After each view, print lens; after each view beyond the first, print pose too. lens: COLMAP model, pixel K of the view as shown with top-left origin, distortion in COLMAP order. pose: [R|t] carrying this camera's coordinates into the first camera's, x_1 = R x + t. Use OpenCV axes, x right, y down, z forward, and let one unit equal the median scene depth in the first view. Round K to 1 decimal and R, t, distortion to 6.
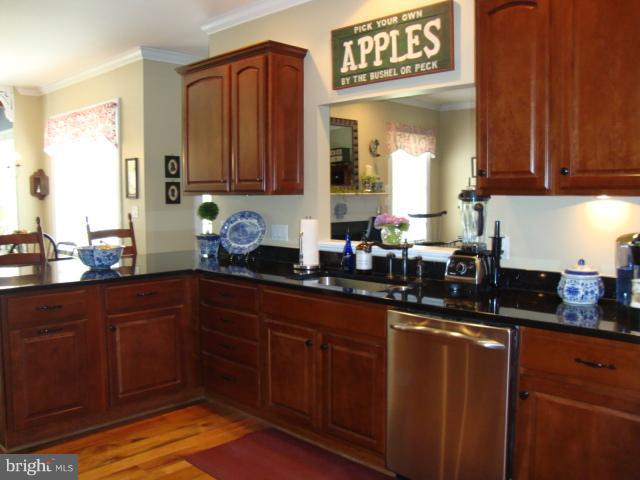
lens RADIAL K [[573.6, 0, 320.0], [0, 573.6, 240.0], [0, 0, 1]] dist [-0.196968, 0.203649]
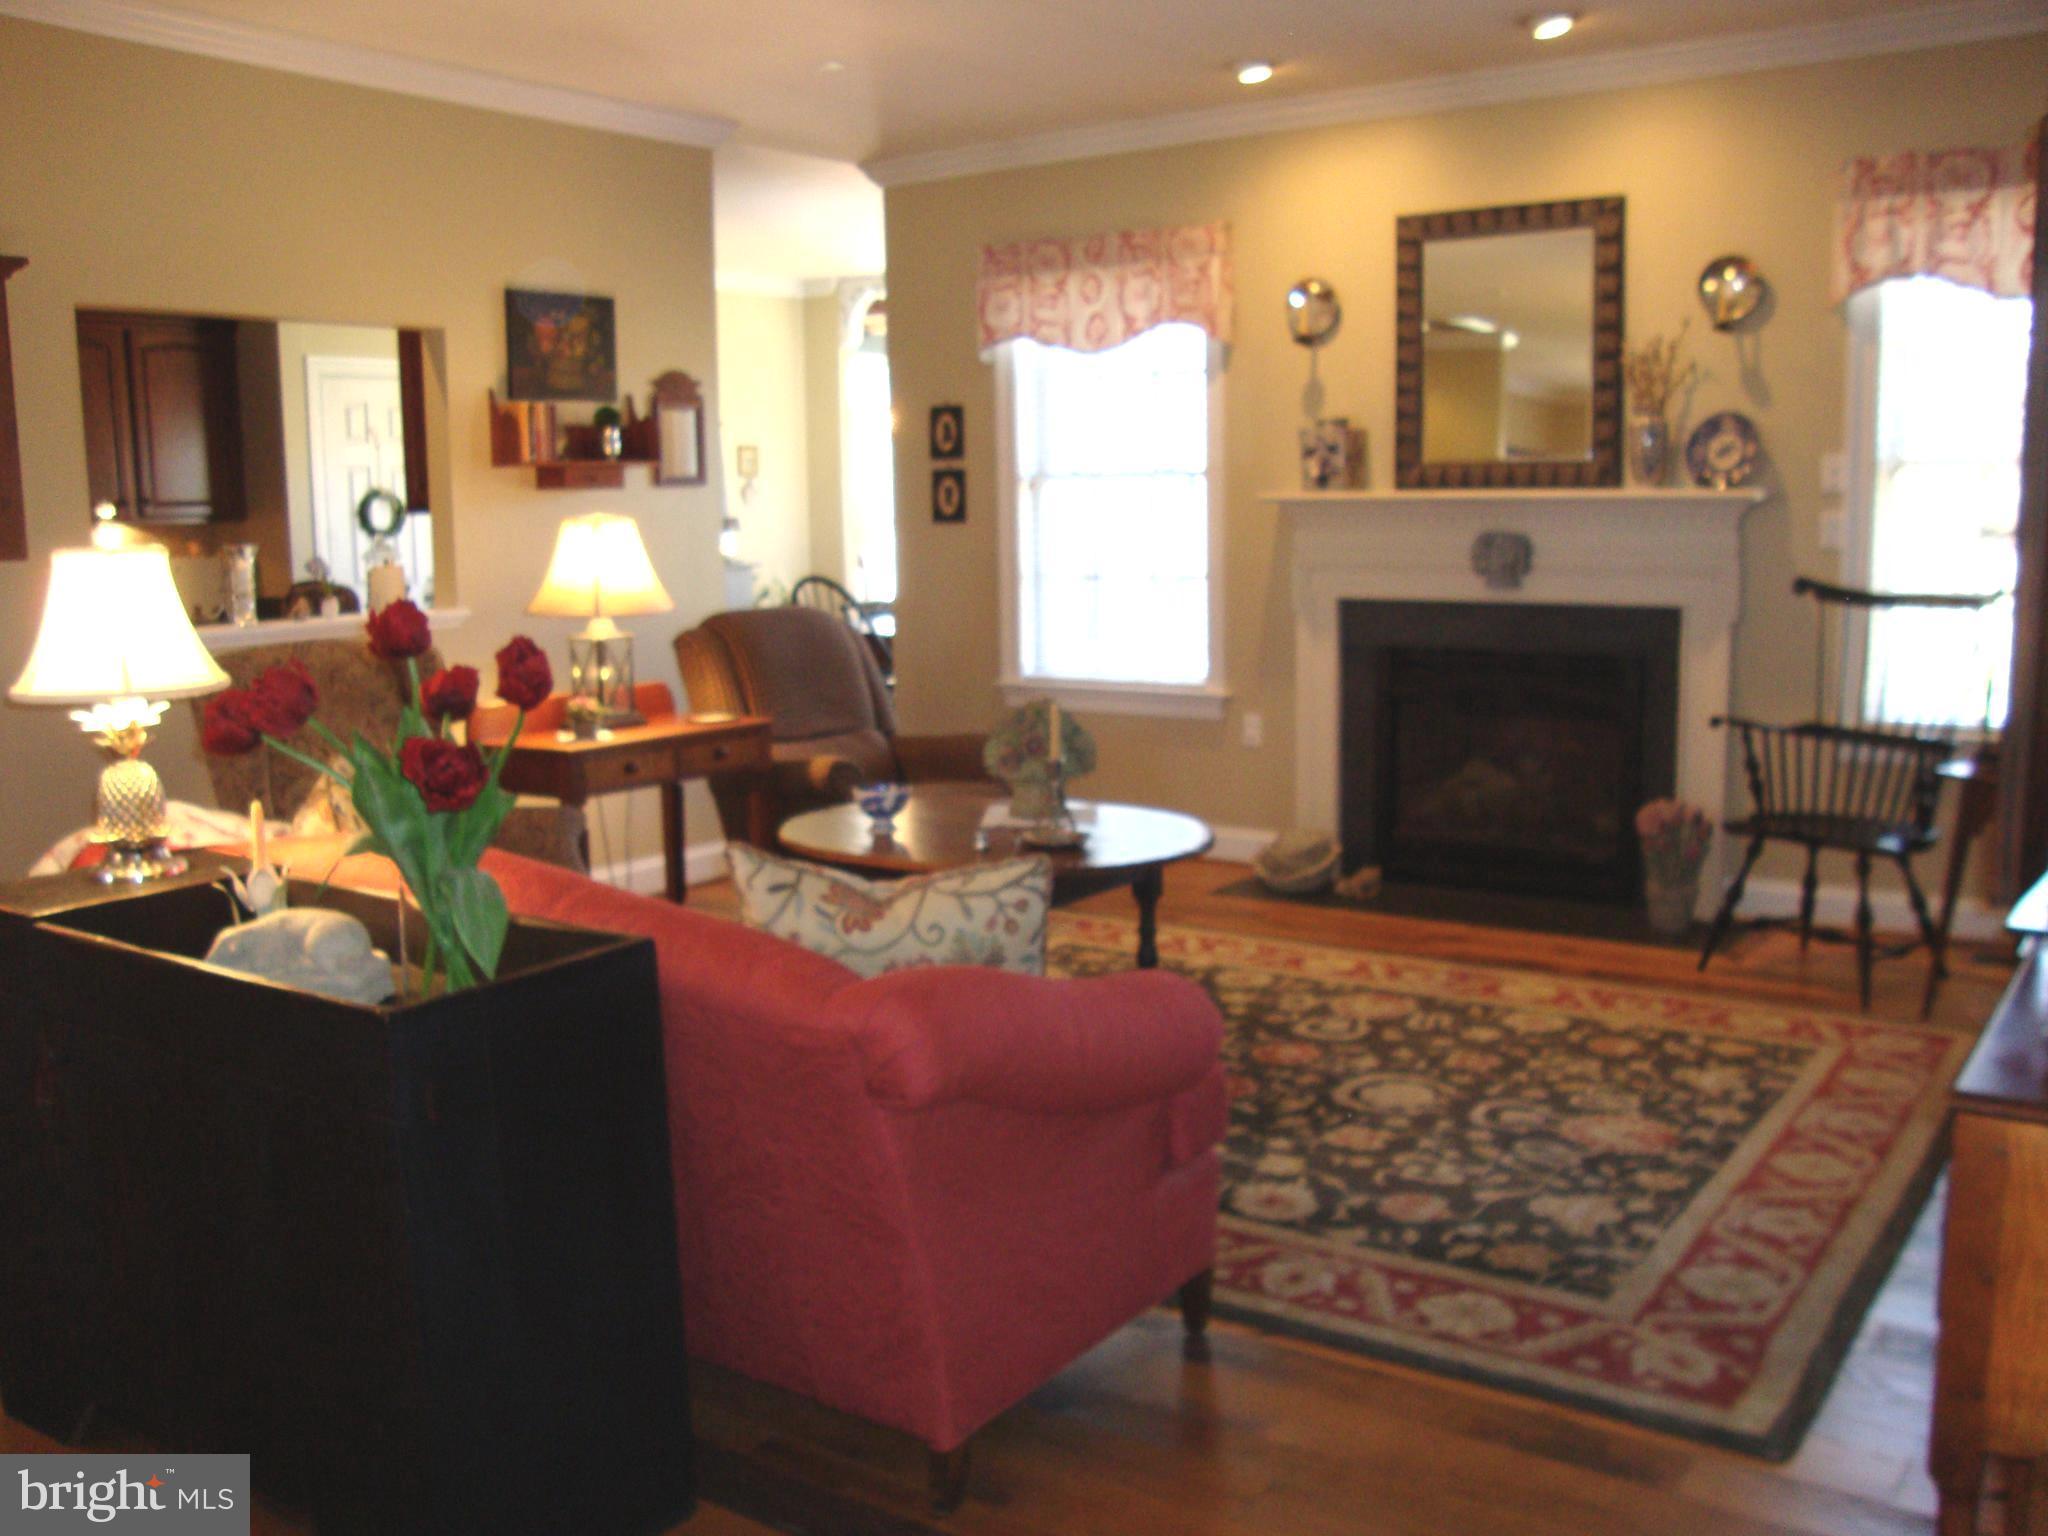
lens RADIAL K [[1835.7, 0, 1024.0], [0, 1835.7, 768.0], [0, 0, 1]] dist [-0.196968, 0.203649]
pose [[0.158888, 0.141050, -0.977169, 1.079449], [-0.063887, 0.989137, 0.132389, -0.066179], [0.985227, 0.041393, 0.166173, 0.834486]]
